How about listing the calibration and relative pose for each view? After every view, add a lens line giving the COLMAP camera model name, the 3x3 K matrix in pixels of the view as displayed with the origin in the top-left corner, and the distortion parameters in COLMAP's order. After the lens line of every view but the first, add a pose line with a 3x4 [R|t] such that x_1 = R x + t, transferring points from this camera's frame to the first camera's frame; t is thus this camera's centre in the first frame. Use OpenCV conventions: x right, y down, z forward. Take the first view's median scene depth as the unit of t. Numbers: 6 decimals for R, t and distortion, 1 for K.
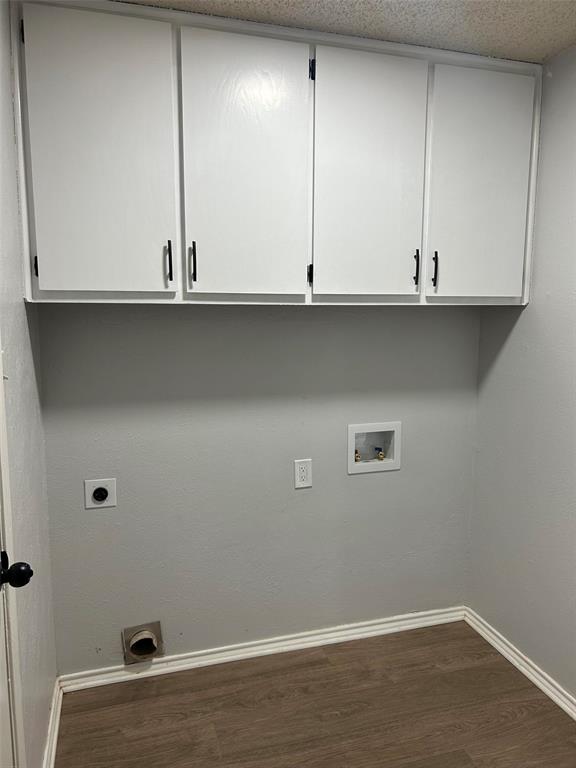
lens RADIAL K [[581.8, 0, 288.2], [0, 581.8, 381.8], [0, 0, 1]] dist [0.015271, 0.002055]
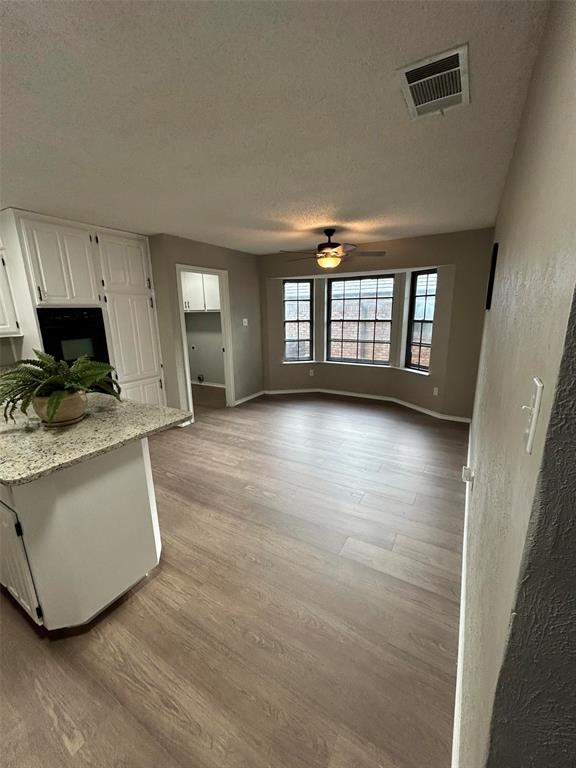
lens RADIAL K [[309.4, 0, 287.1], [0, 309.4, 383.1], [0, 0, 1]] dist [-0.001658, 0.000734]
pose [[0.682331, 0.159309, -0.713474, 2.362561], [-0.073367, 0.985962, 0.149987, 0.022224], [0.727352, -0.049996, 0.684441, -0.343331]]
